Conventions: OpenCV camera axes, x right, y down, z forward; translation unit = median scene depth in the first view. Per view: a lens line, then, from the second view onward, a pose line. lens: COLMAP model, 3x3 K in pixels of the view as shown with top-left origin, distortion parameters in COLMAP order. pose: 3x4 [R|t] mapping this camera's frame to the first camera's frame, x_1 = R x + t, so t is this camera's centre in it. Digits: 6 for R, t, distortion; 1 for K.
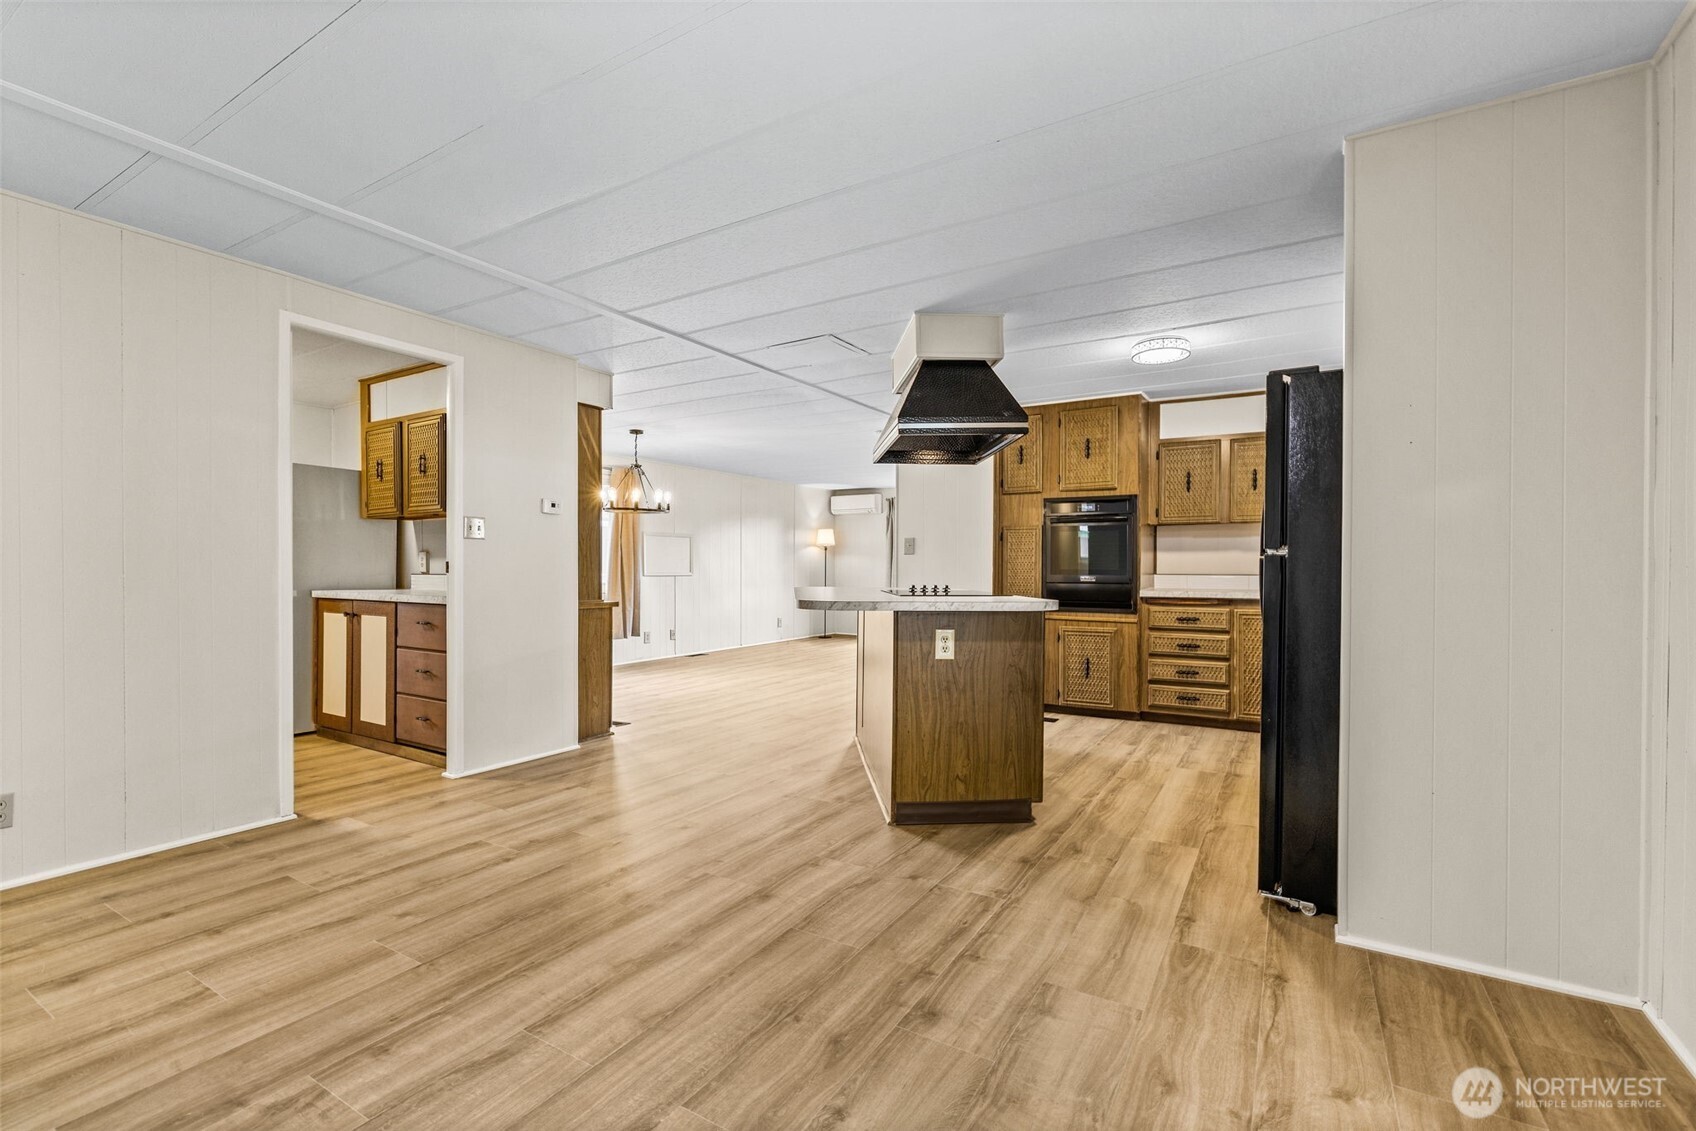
lens RADIAL K [[741.4, 0, 850.2], [0, 741.4, 570.3], [0, 0, 1]] dist [-0.002779, 0.000897]
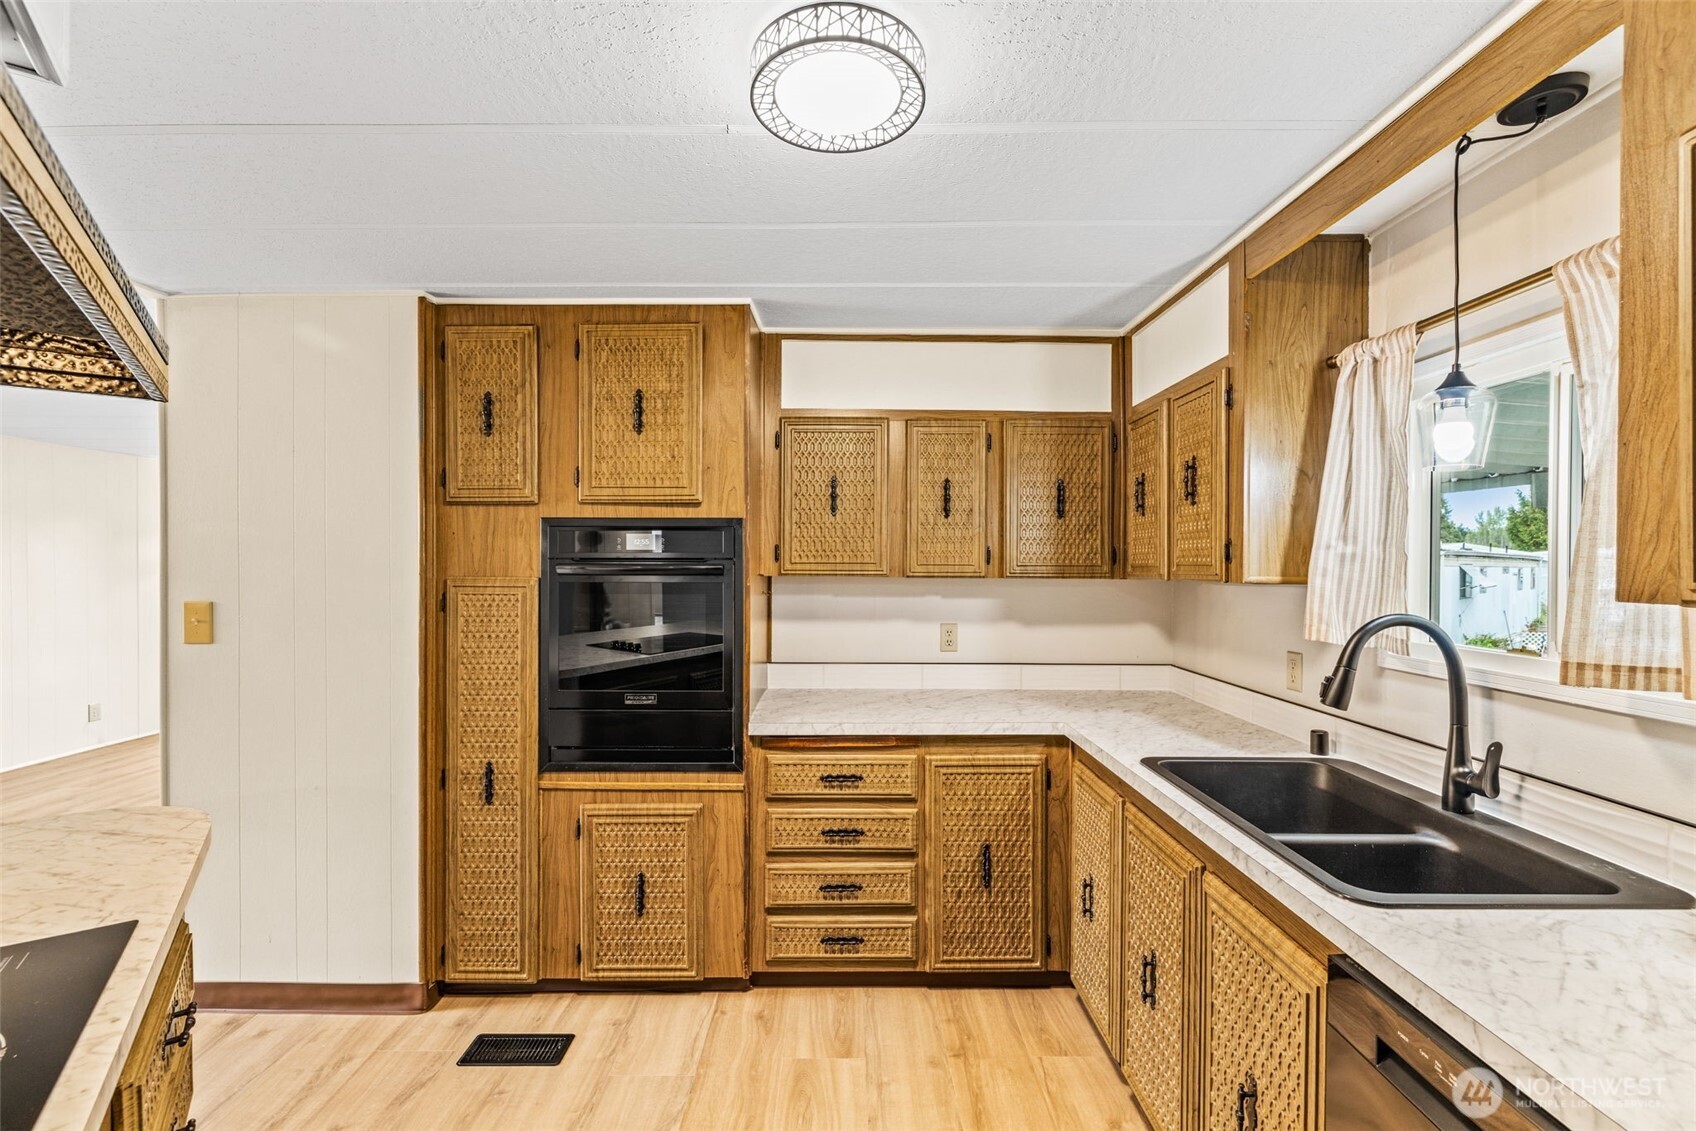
lens RADIAL K [[741.4, 0, 845.0], [0, 741.4, 565.5], [0, 0, 1]] dist [-0.002779, 0.000897]
pose [[0.859407, -0.003249, 0.511282, 0.203466], [0.003355, 0.999994, 0.000715, -0.072714], [-0.511282, 0.001101, 0.859412, 0.565255]]
